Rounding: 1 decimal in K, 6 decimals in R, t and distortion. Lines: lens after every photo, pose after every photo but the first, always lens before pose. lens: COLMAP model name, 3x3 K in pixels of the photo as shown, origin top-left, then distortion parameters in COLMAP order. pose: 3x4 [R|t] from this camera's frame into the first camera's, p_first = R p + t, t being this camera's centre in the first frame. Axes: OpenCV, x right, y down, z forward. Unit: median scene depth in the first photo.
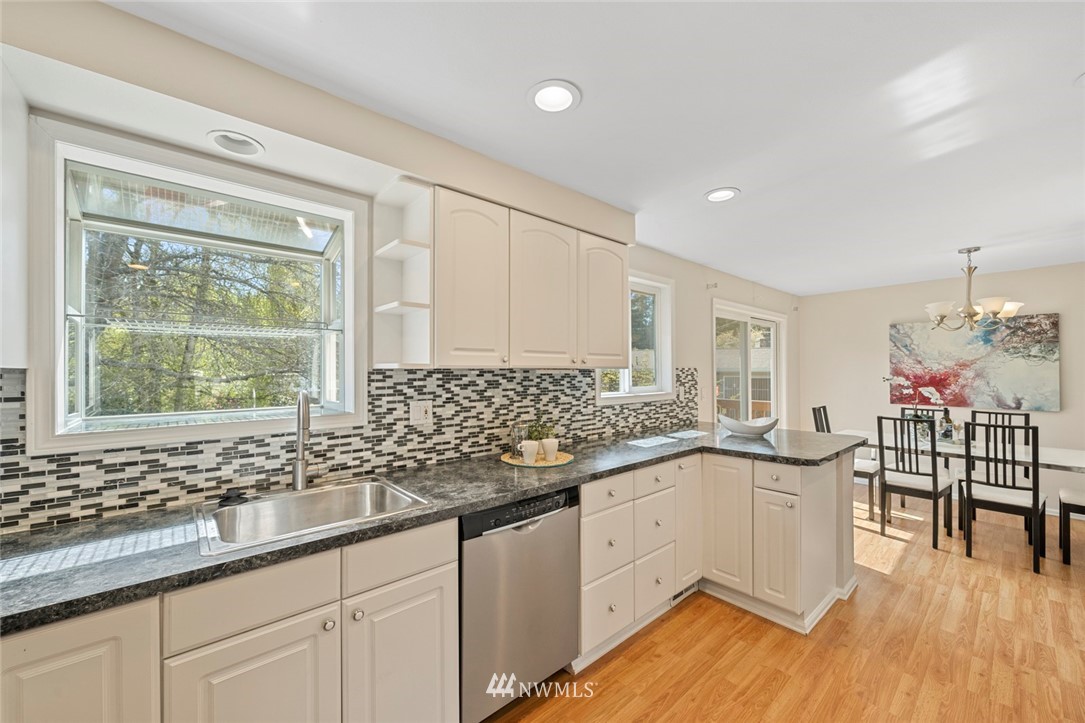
lens RADIAL K [[411.3, 0, 538.4], [0, 411.3, 366.2], [0, 0, 1]] dist [-0.002534, 0.000076]
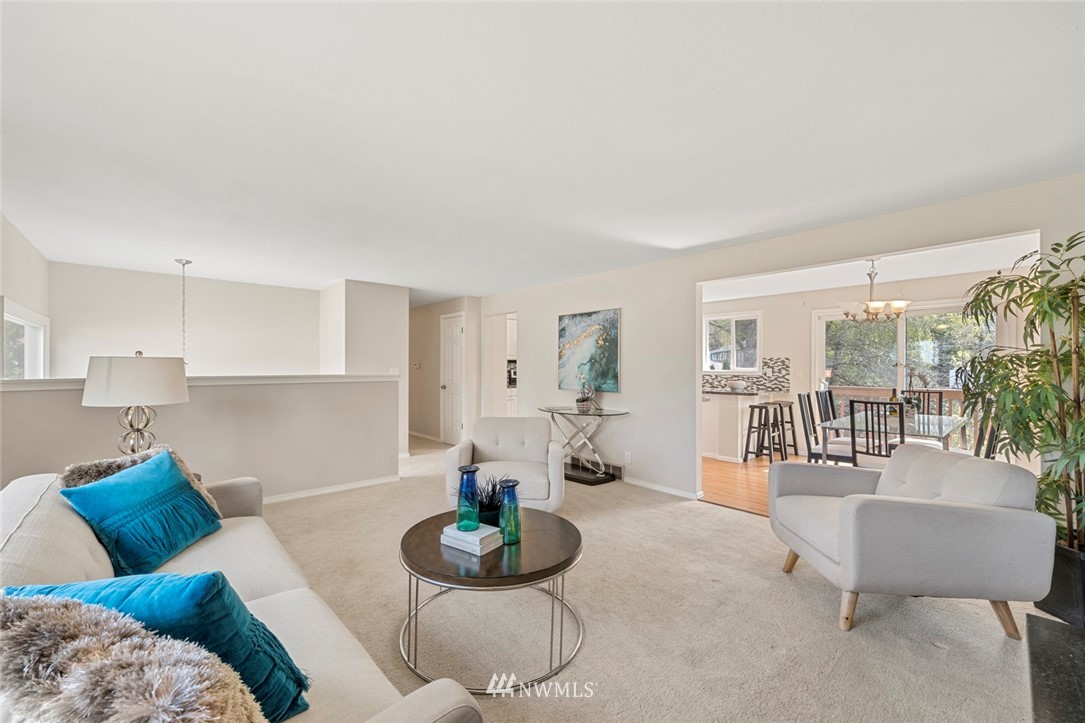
lens RADIAL K [[439.0, 0, 539.7], [0, 439.0, 363.6], [0, 0, 1]] dist [-0.000283, 0.000072]
pose [[0.009041, 0.012988, -0.999875, 3.355563], [0.021951, 0.999672, 0.013184, -0.026203], [0.999718, -0.022067, 0.008752, 0.023120]]
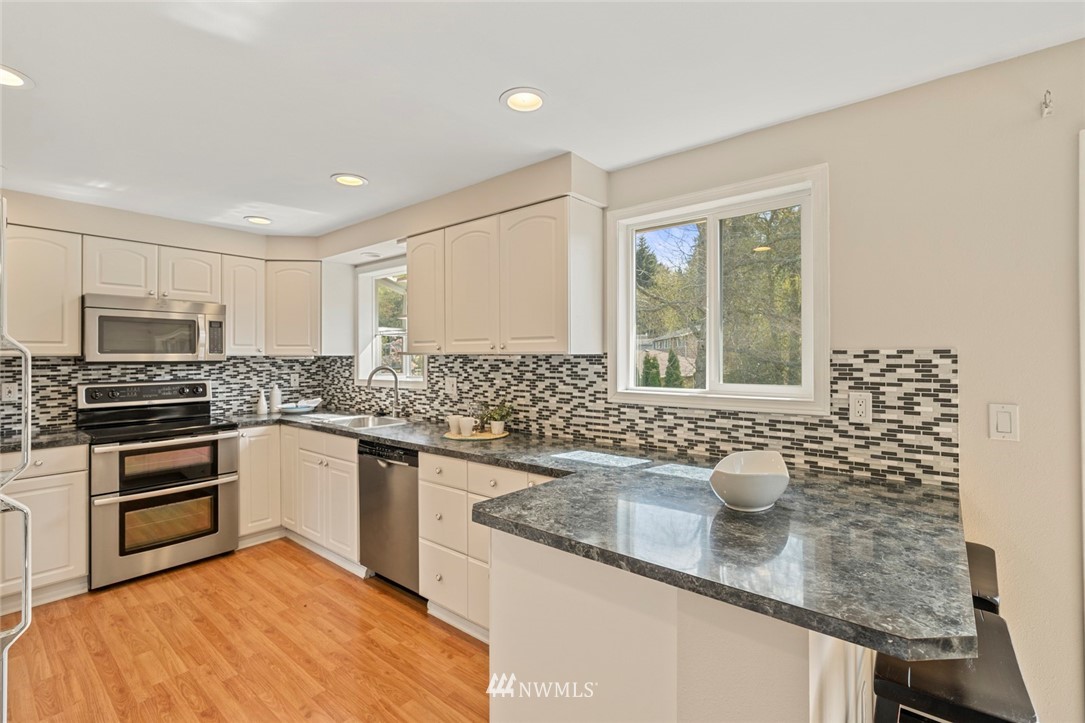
lens RADIAL K [[485.9, 0, 537.7], [0, 485.9, 352.0], [0, 0, 1]] dist [0.000985, 0.000930]
pose [[0.171786, -0.007106, -0.985109, 1.231969], [0.012560, 0.999909, -0.005023, 0.007339], [0.985054, -0.011510, 0.171860, 0.868119]]
